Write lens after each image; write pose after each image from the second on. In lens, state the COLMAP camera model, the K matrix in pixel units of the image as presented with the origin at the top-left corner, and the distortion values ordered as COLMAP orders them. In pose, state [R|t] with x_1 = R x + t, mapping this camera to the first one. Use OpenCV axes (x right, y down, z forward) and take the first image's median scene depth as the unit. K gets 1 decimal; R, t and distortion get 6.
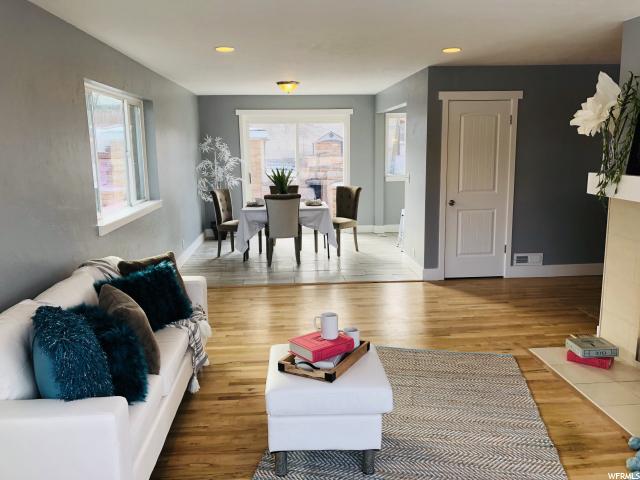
lens RADIAL K [[517.6, 0, 320.0], [0, 517.6, 240.0], [0, 0, 1]] dist [0.017432, -0.010389]
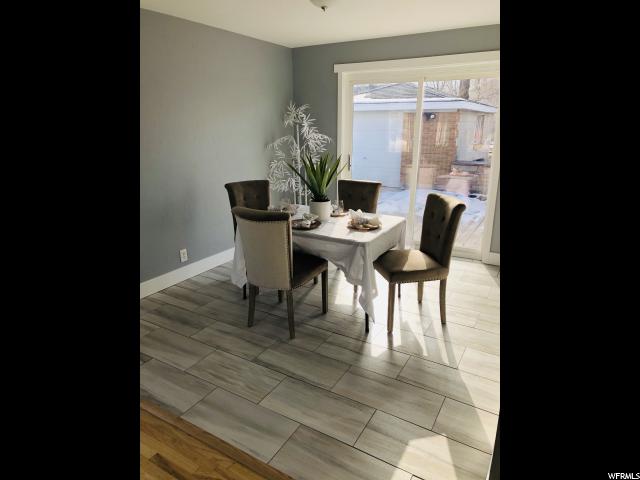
lens RADIAL K [[391.6, 0, 318.3], [0, 391.6, 233.5], [0, 0, 1]] dist [0.017753, -0.000185]
pose [[0.820470, 0.167912, -0.546475, 0.154413], [-0.108165, 0.984223, 0.140019, -0.100066], [0.561364, -0.055772, 0.825688, 0.545744]]
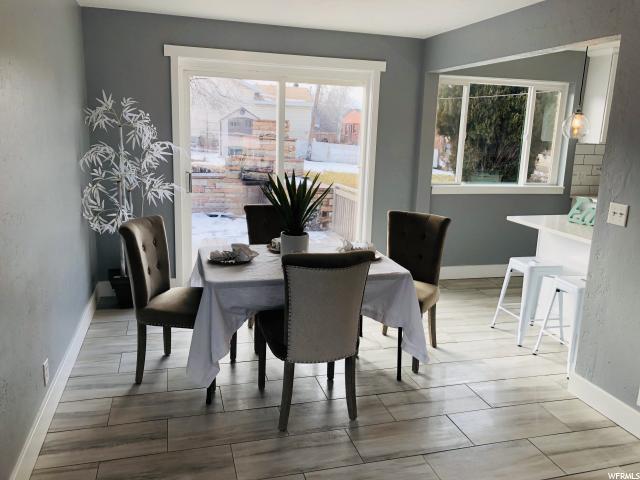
lens RADIAL K [[518.5, 0, 320.2], [0, 518.5, 232.4], [0, 0, 1]] dist [0.013362, -0.000033]
pose [[0.977420, 0.005163, 0.211243, -0.123830], [-0.009993, 0.999712, 0.021805, -0.086687], [-0.211070, -0.023424, 0.977190, 0.491685]]
